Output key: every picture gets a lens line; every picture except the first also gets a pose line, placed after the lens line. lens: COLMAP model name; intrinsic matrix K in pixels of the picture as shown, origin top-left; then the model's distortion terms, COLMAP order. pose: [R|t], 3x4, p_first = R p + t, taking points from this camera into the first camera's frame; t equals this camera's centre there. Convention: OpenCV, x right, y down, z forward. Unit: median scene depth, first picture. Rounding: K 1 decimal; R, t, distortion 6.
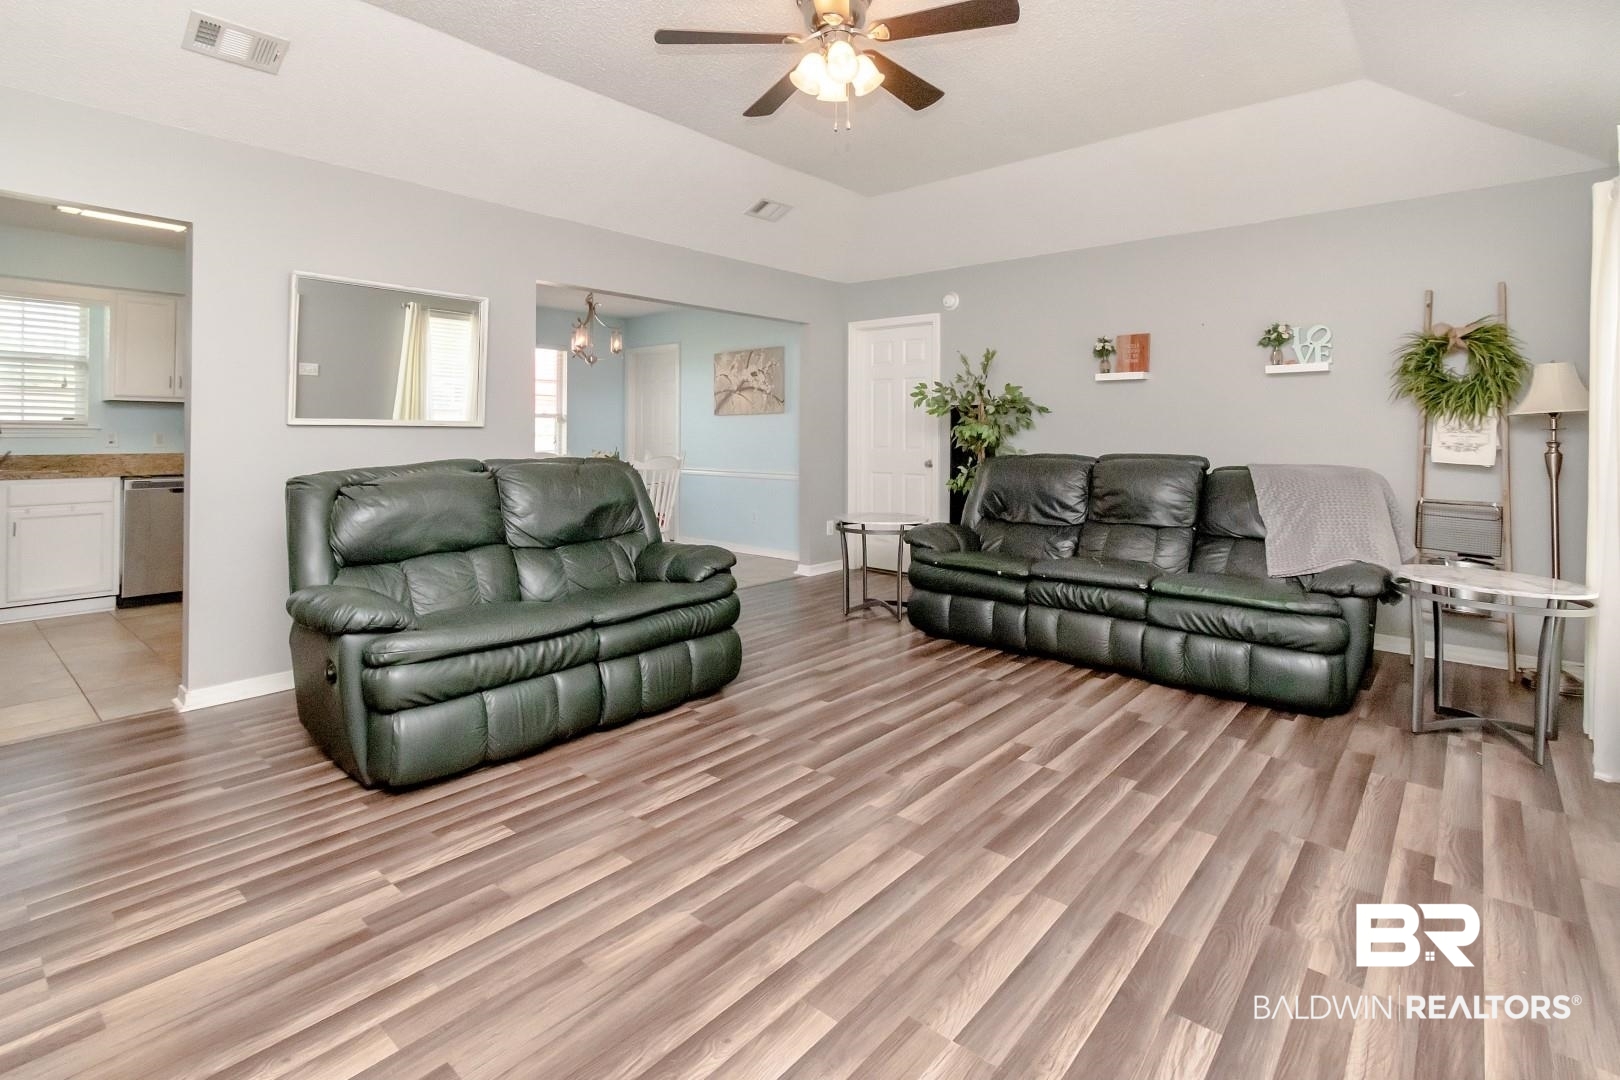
lens RADIAL K [[754.9, 0, 812.8], [0, 754.9, 424.4], [0, 0, 1]] dist [0.002713, 0.000316]
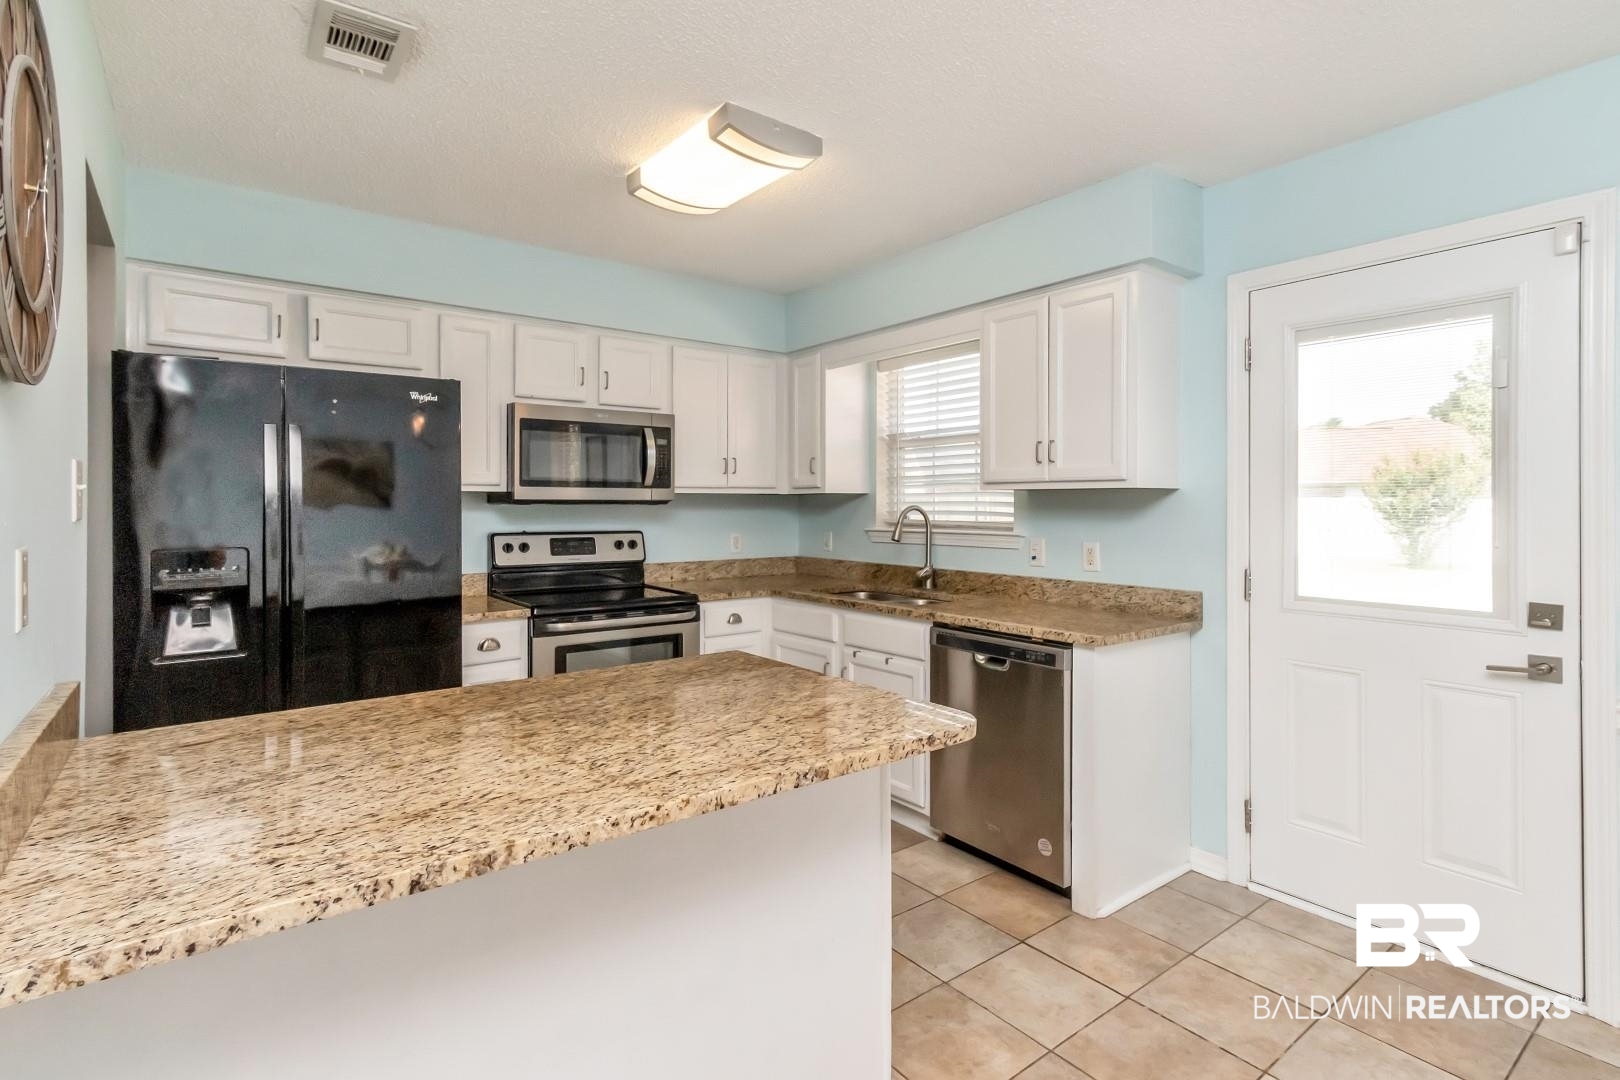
lens RADIAL K [[796.3, 0, 808.1], [0, 796.3, 496.5], [0, 0, 1]] dist [0.000510, 0.001225]
pose [[-0.219093, -0.016569, -0.975563, -0.318841], [0.010253, 0.999762, -0.019282, -0.019044], [0.975650, -0.014228, -0.218871, 1.195004]]
